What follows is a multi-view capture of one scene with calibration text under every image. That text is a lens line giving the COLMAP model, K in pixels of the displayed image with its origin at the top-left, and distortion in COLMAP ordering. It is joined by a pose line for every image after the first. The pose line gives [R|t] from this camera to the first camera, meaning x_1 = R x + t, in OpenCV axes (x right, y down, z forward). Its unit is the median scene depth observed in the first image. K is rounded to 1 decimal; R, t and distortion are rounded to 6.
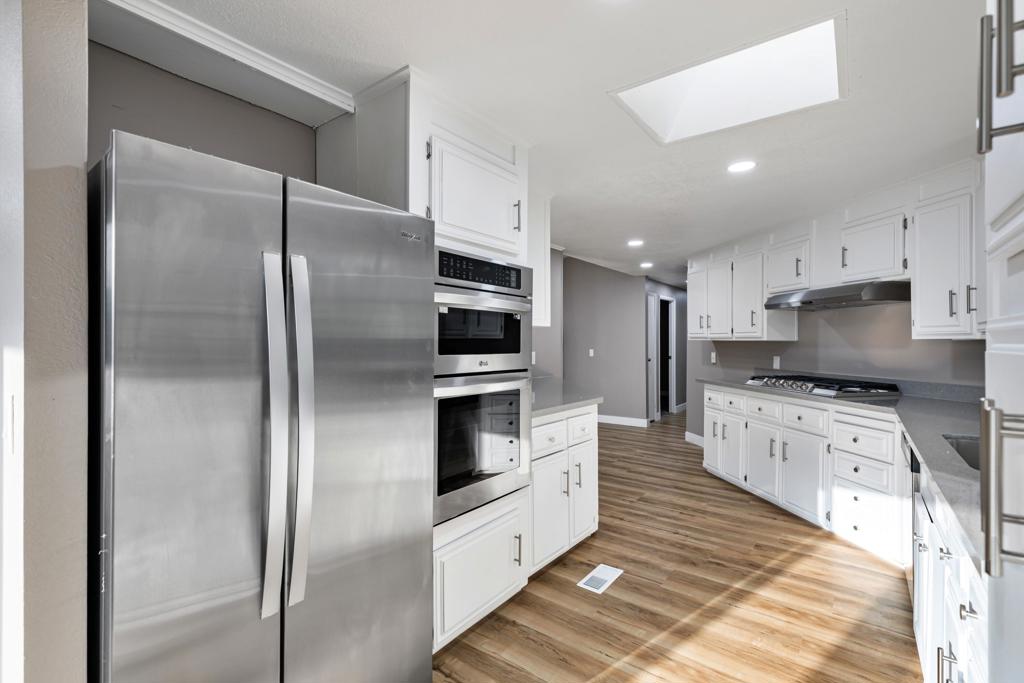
lens RADIAL K [[462.5, 0, 512.0], [0, 462.5, 341.5], [0, 0, 1]] dist [0.000529, 0.000062]
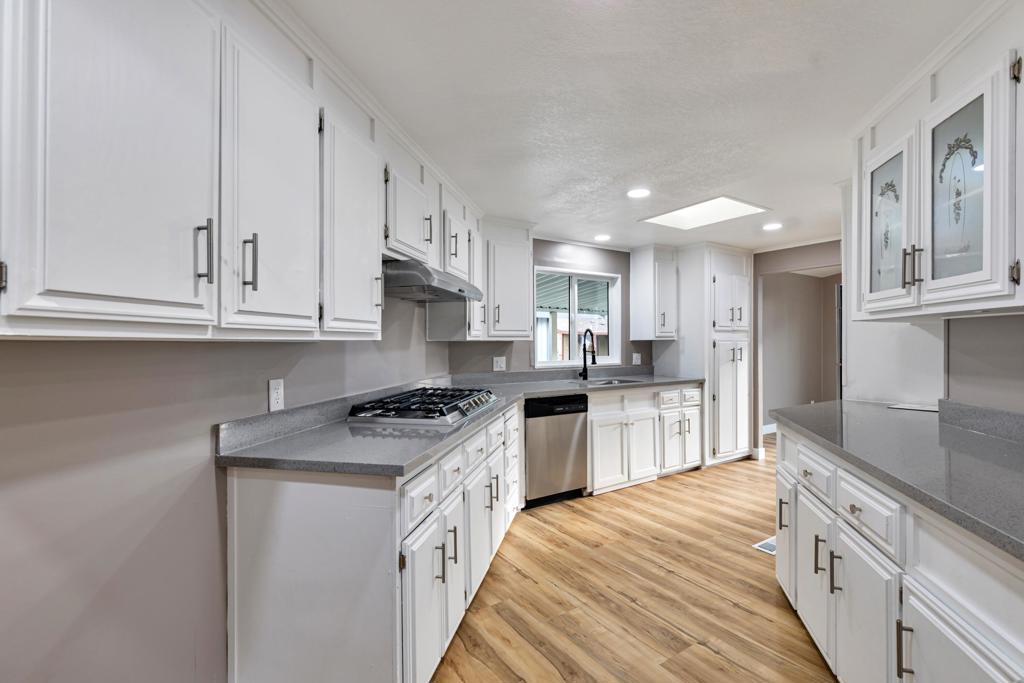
lens RADIAL K [[462.5, 0, 512.0], [0, 462.5, 341.5], [0, 0, 1]] dist [0.000529, 0.000062]
pose [[-0.941016, 0.002103, 0.338354, 0.311022], [0.001555, 0.999997, -0.001891, -0.000942], [-0.338357, -0.001253, -0.941017, 1.720714]]
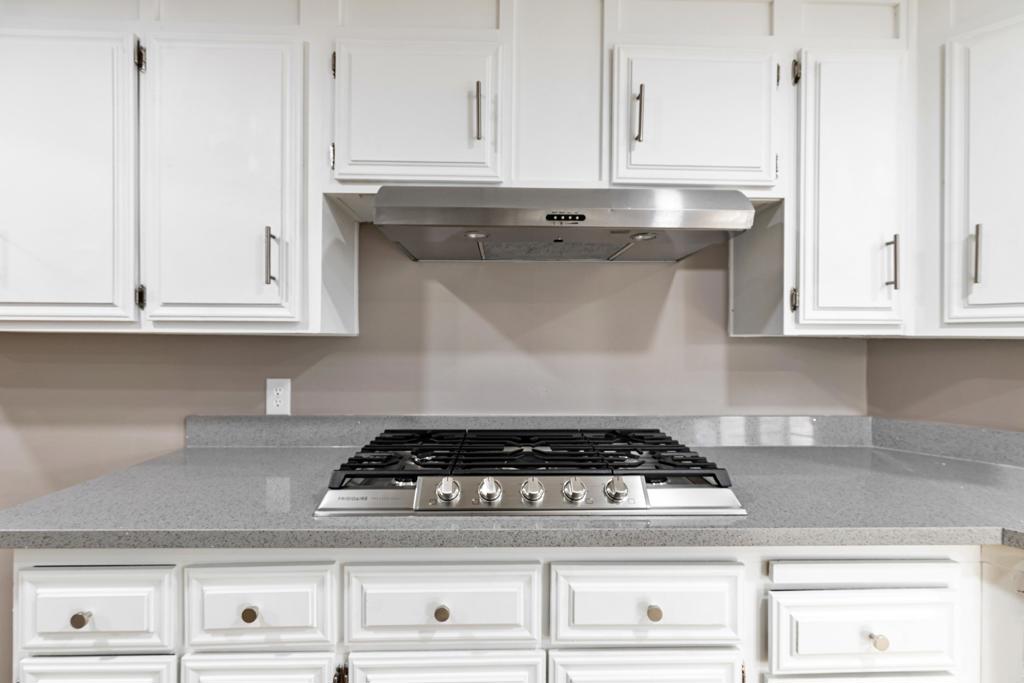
lens RADIAL K [[447.4, 0, 512.0], [0, 447.4, 341.5], [0, 0, 1]] dist [-0.003127, -0.000434]
pose [[0.113280, -0.009437, 0.993518, 0.332835], [-0.007137, 0.999921, 0.010311, -0.002040], [-0.993537, -0.008258, 0.113204, 1.026996]]
